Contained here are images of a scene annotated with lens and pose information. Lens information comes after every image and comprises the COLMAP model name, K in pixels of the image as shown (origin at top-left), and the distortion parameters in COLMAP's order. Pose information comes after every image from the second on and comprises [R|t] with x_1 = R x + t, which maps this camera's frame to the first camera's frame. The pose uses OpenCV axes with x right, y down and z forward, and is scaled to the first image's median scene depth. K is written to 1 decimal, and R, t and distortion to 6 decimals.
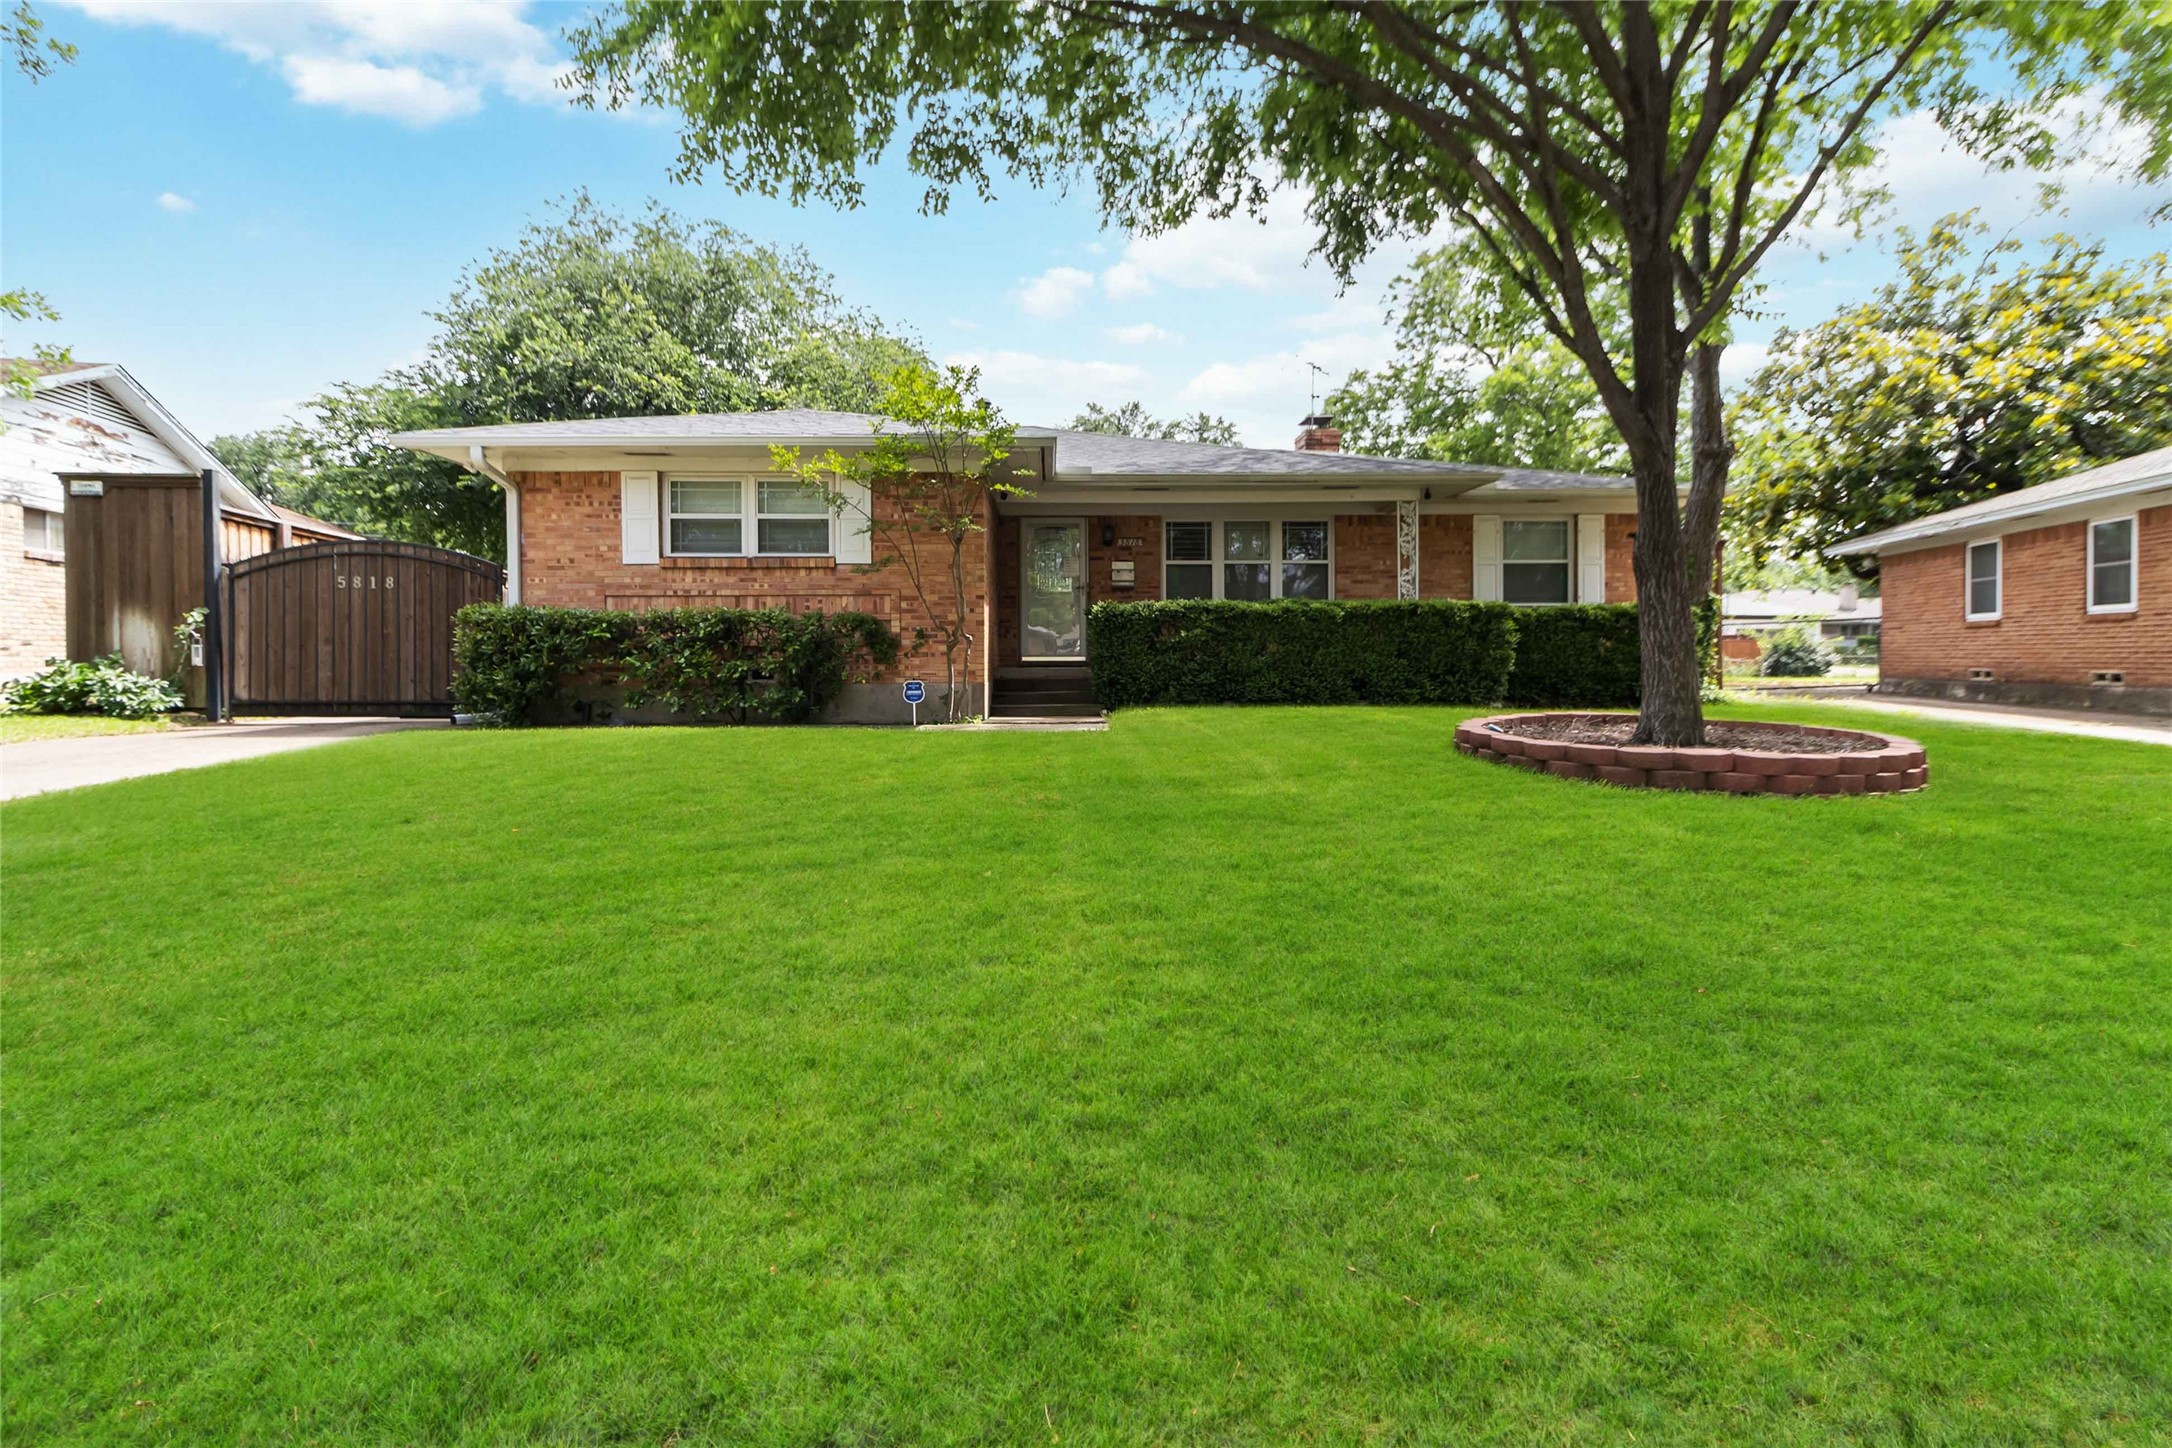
lens RADIAL K [[999.5, 0, 1089.1], [0, 999.5, 658.6], [0, 0, 1]] dist [0.014237, -0.000494]
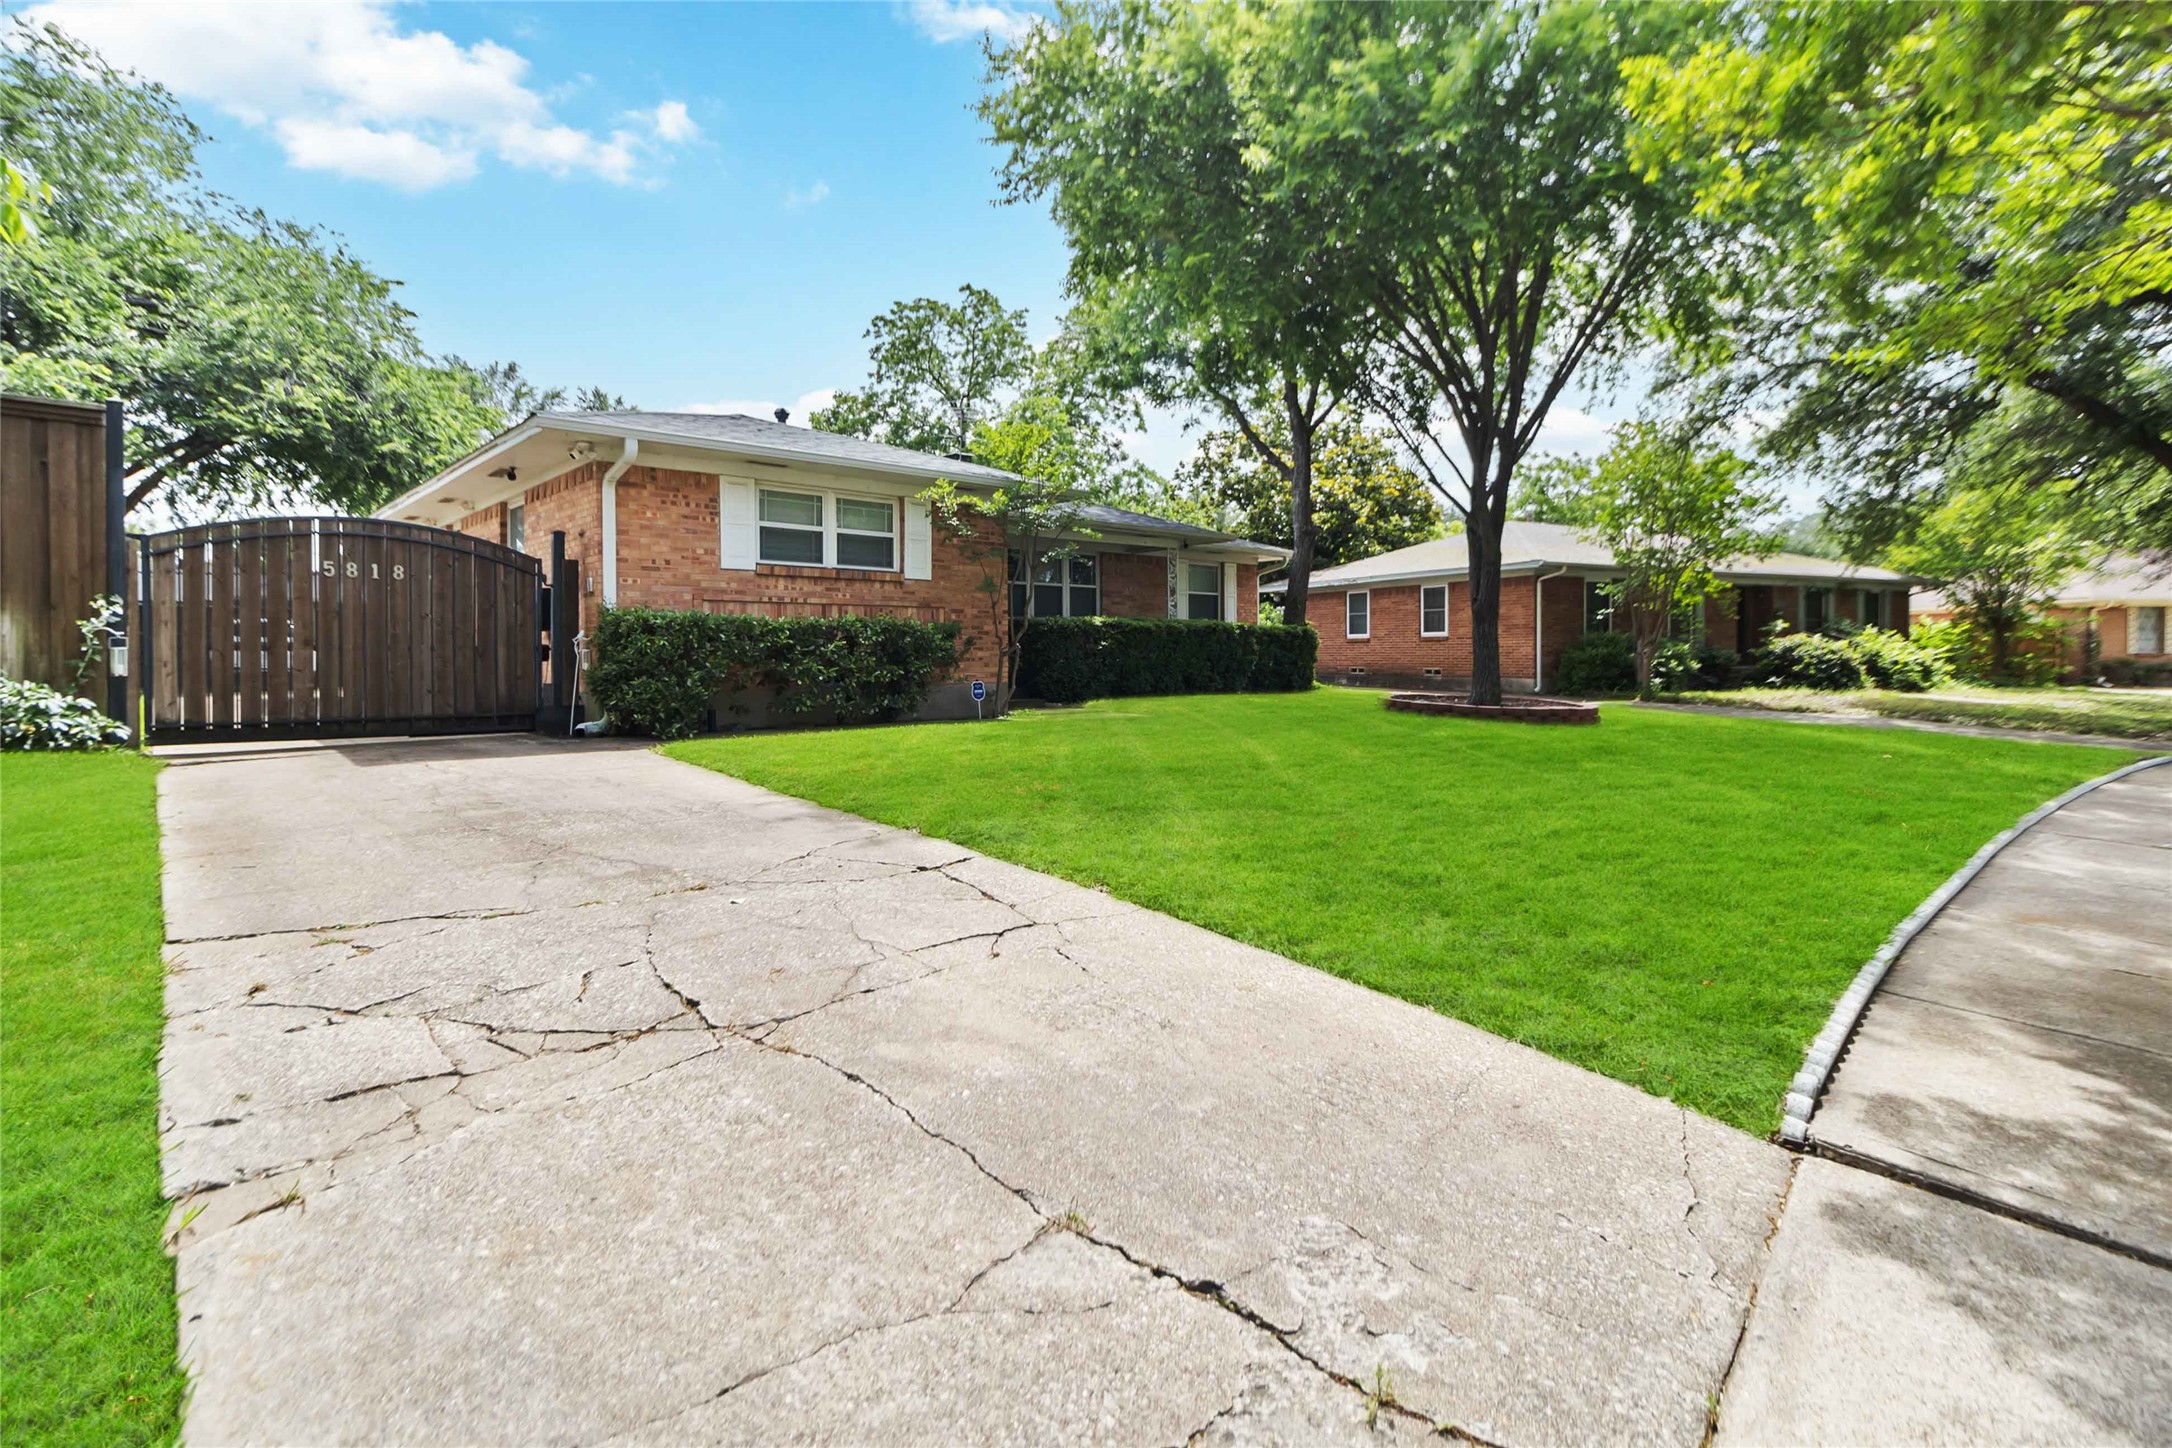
lens RADIAL K [[1027.8, 0, 1098.3], [0, 1027.8, 654.5], [0, 0, 1]] dist [-0.001017, -0.001219]
pose [[0.752231, 0.003102, 0.658892, -0.826052], [-0.000697, 0.999992, -0.003913, -0.005510], [-0.658899, 0.002484, 0.752228, -0.007850]]
